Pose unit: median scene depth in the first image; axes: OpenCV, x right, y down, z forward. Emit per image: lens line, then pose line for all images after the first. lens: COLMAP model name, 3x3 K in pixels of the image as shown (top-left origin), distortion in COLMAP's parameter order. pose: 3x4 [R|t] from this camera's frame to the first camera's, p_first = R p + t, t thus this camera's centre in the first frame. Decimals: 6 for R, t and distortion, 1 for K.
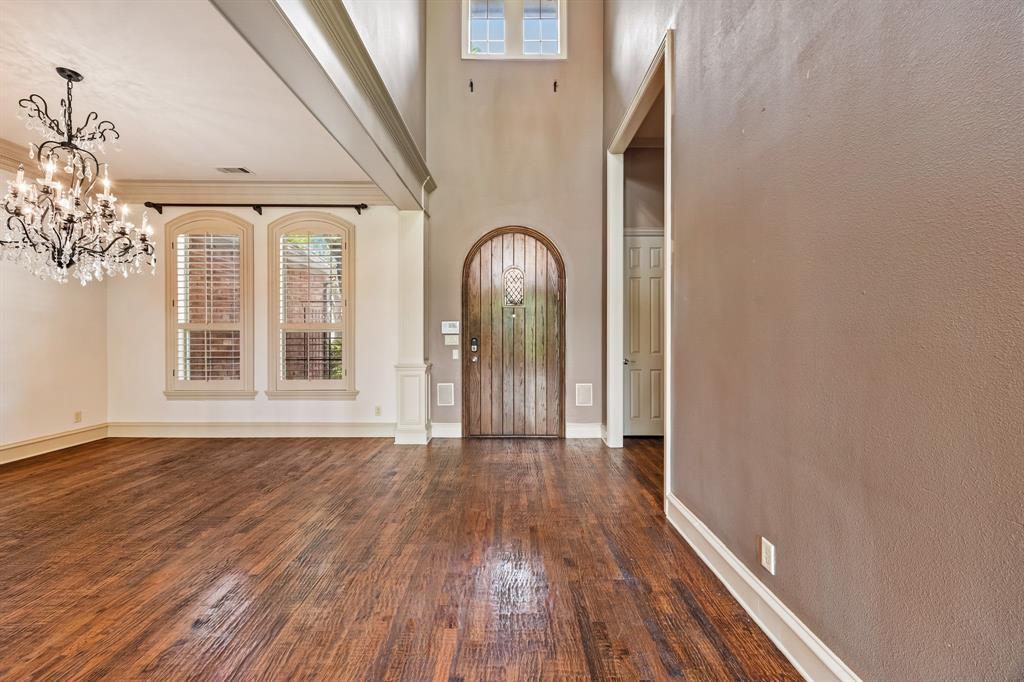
lens RADIAL K [[409.7, 0, 516.5], [0, 409.7, 337.1], [0, 0, 1]] dist [0.001596, 0.000183]
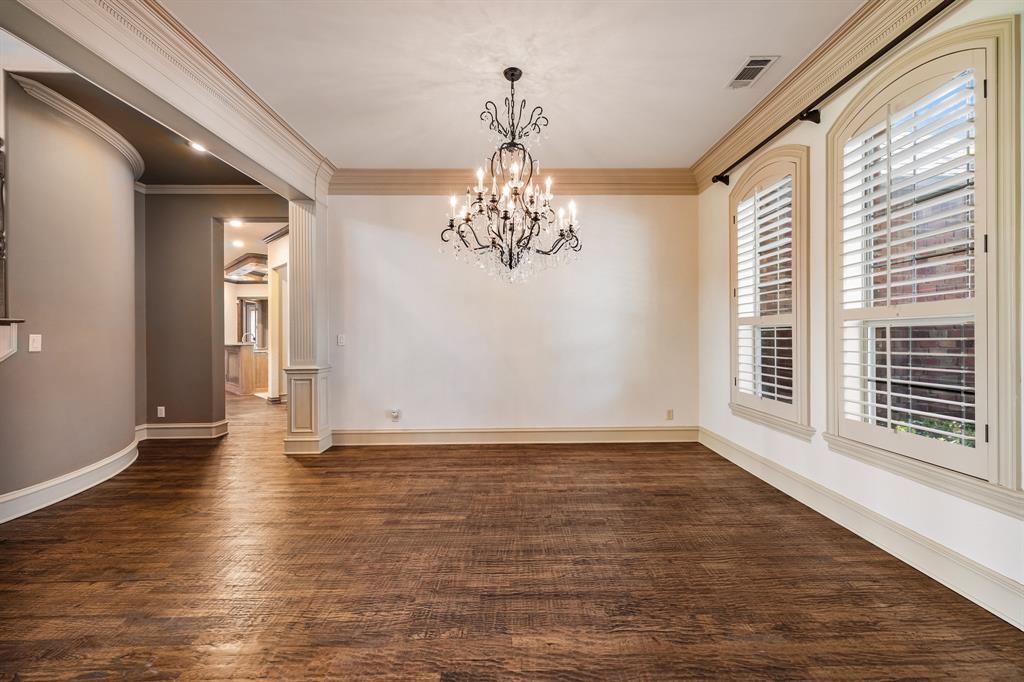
lens RADIAL K [[409.7, 0, 516.5], [0, 409.7, 337.1], [0, 0, 1]] dist [0.001596, 0.000183]
pose [[0.006388, 0.002097, -0.999977, -0.081296], [0.001309, 0.999997, 0.002106, -0.000872], [0.999979, -0.001323, 0.006385, 0.919580]]
